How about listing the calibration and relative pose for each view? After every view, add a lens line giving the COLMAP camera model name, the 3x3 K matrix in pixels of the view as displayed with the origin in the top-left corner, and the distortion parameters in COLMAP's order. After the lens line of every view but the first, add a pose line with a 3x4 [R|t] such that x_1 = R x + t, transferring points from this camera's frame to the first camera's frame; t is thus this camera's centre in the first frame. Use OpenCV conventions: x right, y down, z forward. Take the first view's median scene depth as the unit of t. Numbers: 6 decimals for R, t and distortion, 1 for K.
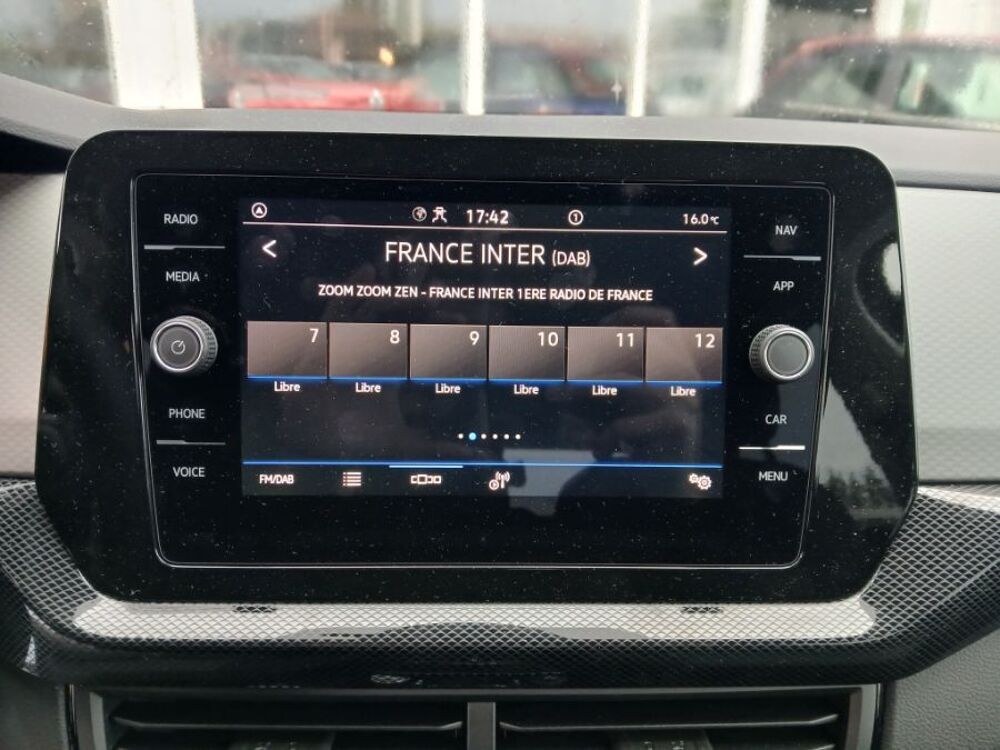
lens RADIAL K [[758.4, 0, 500.0], [0, 758.4, 375.0], [0, 0, 1]] dist [0.088212, -0.131377]
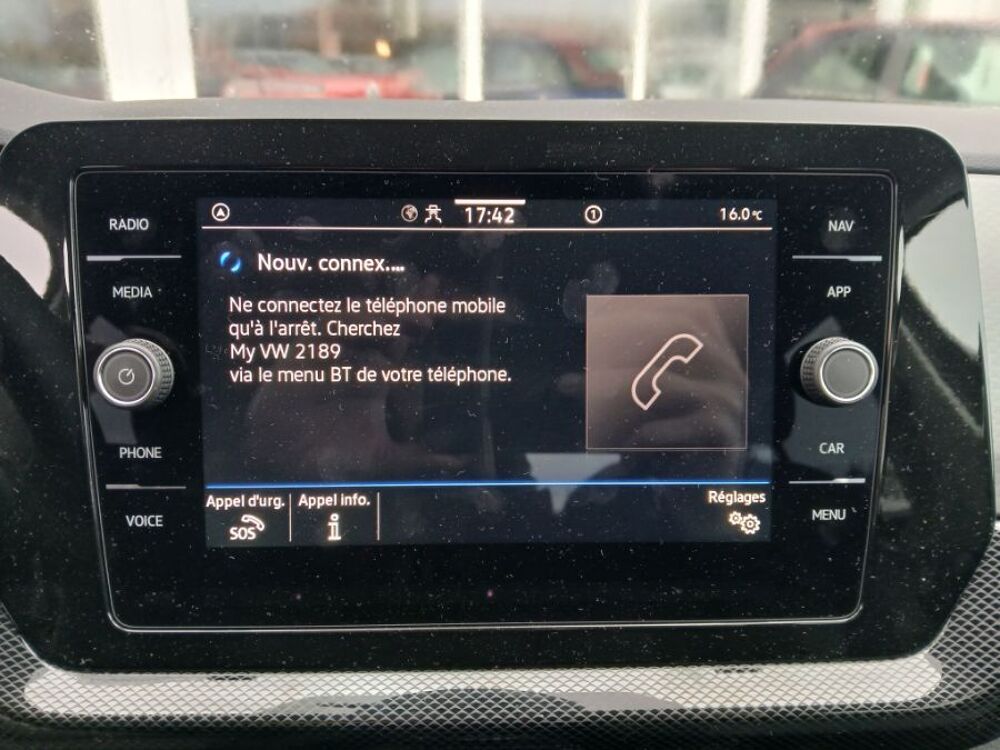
lens RADIAL K [[755.0, 0, 500.0], [0, 755.0, 375.0], [0, 0, 1]] dist [0.054669, -0.085158]
pose [[0.999881, -0.015000, -0.003563, -0.004430], [0.015039, 0.999823, 0.011274, -0.039002], [0.003393, -0.011326, 0.999930, 0.154664]]
